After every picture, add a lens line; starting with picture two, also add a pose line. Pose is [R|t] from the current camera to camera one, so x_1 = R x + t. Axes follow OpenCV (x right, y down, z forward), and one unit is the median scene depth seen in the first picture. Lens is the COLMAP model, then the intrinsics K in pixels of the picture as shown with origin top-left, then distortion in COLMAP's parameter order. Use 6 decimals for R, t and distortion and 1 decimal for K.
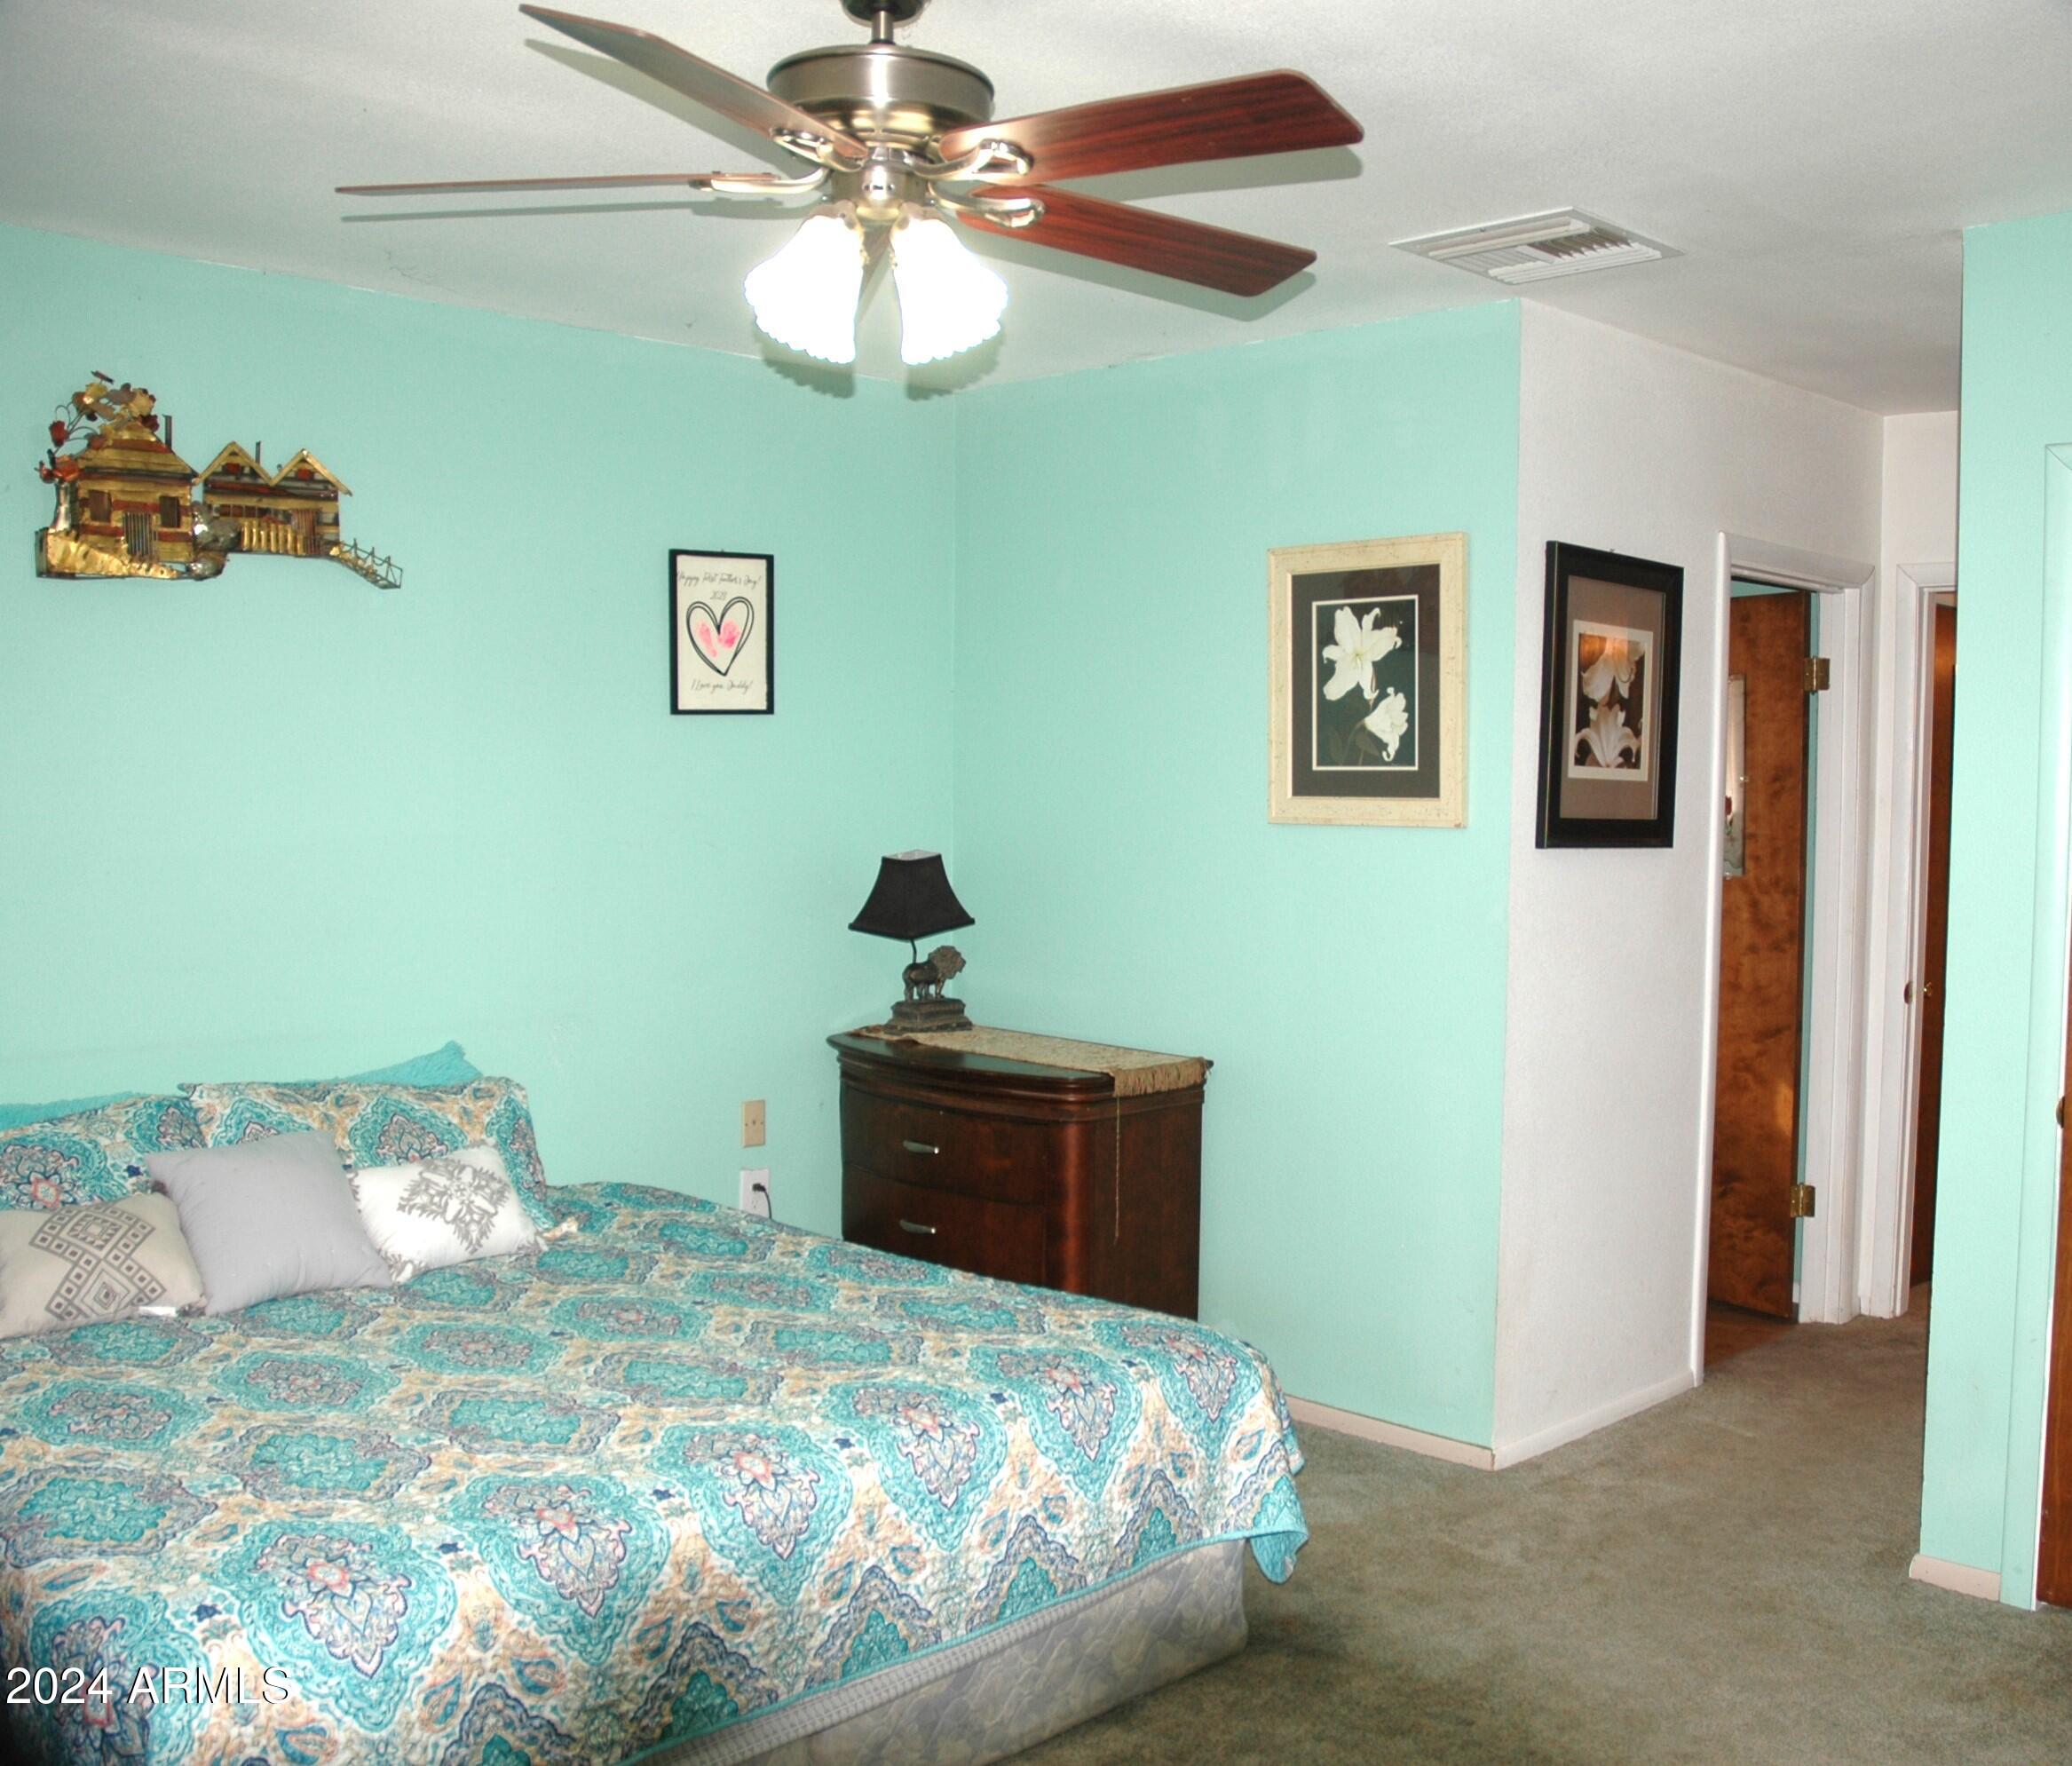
lens RADIAL K [[2223.2, 0, 1036.0], [0, 2223.2, 883.0], [0, 0, 1]] dist [0.052358, 0.008043]
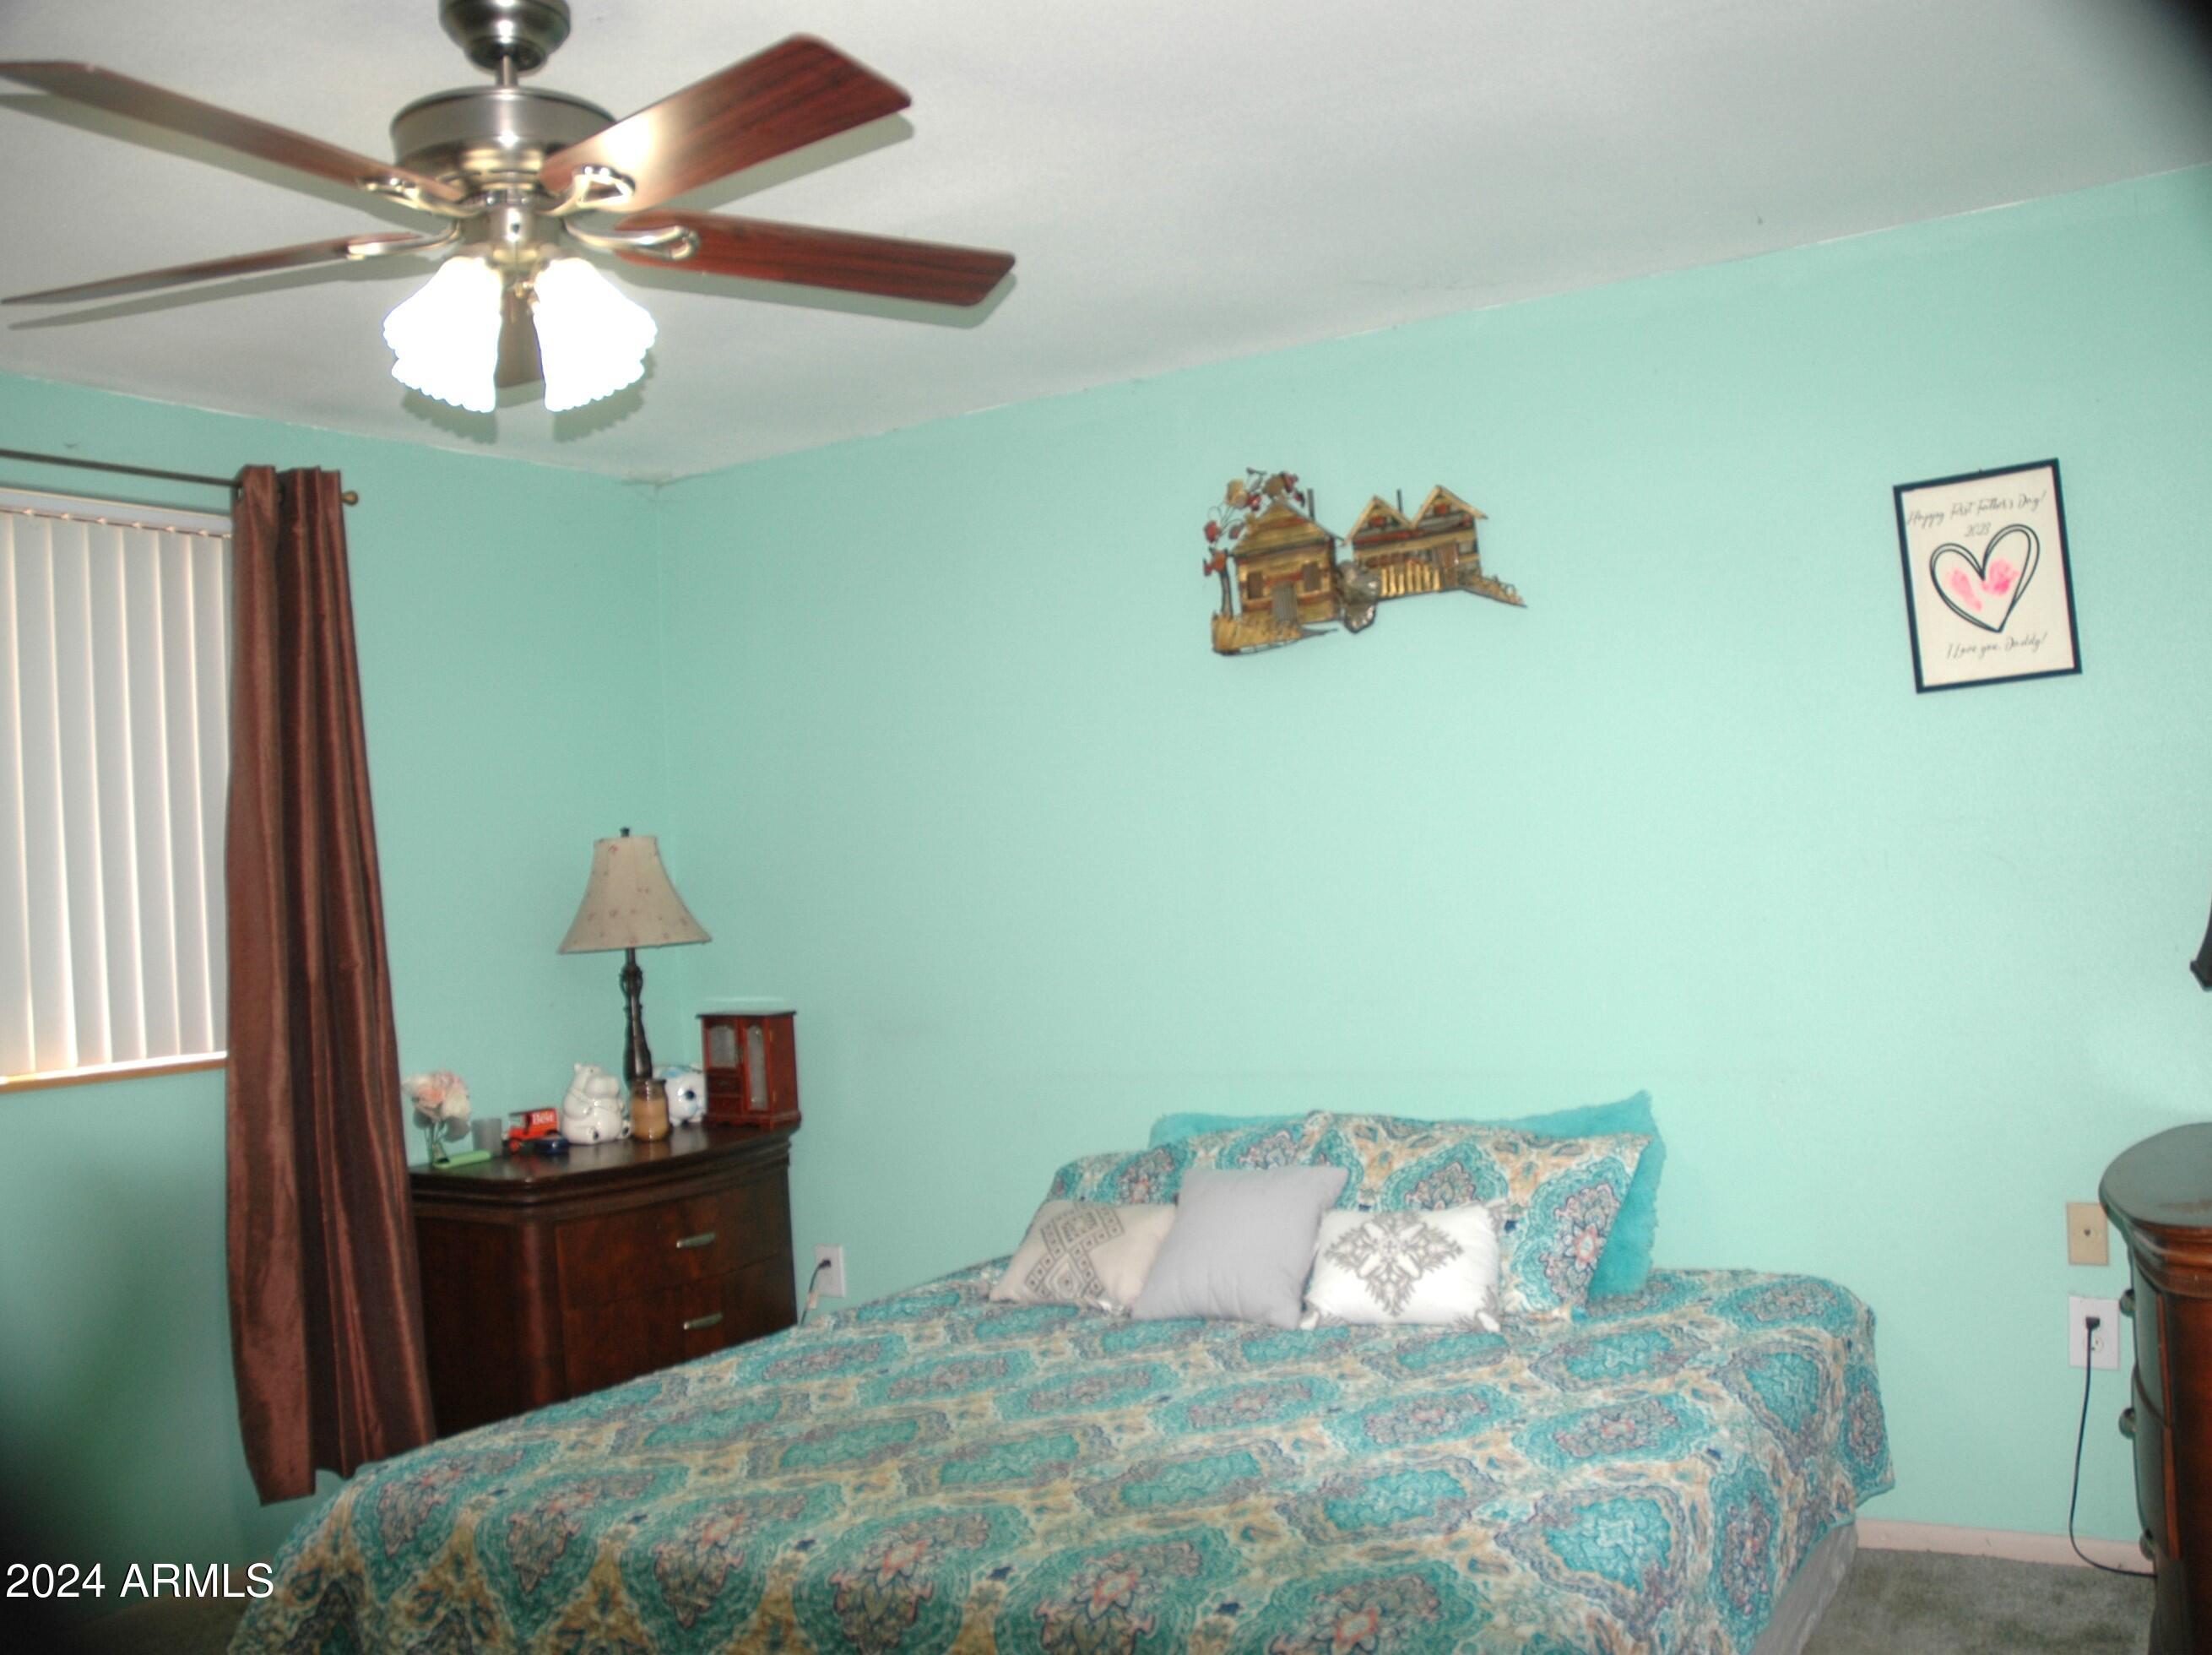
lens RADIAL K [[2097.0, 0, 1106.0], [0, 2097.0, 827.5], [0, 0, 1]] dist [-0.011974, -0.010362]
pose [[0.289212, -0.044184, -0.956245, 0.535671], [0.023580, 0.998960, -0.039026, -0.007415], [0.956975, -0.011261, 0.289953, 0.598255]]
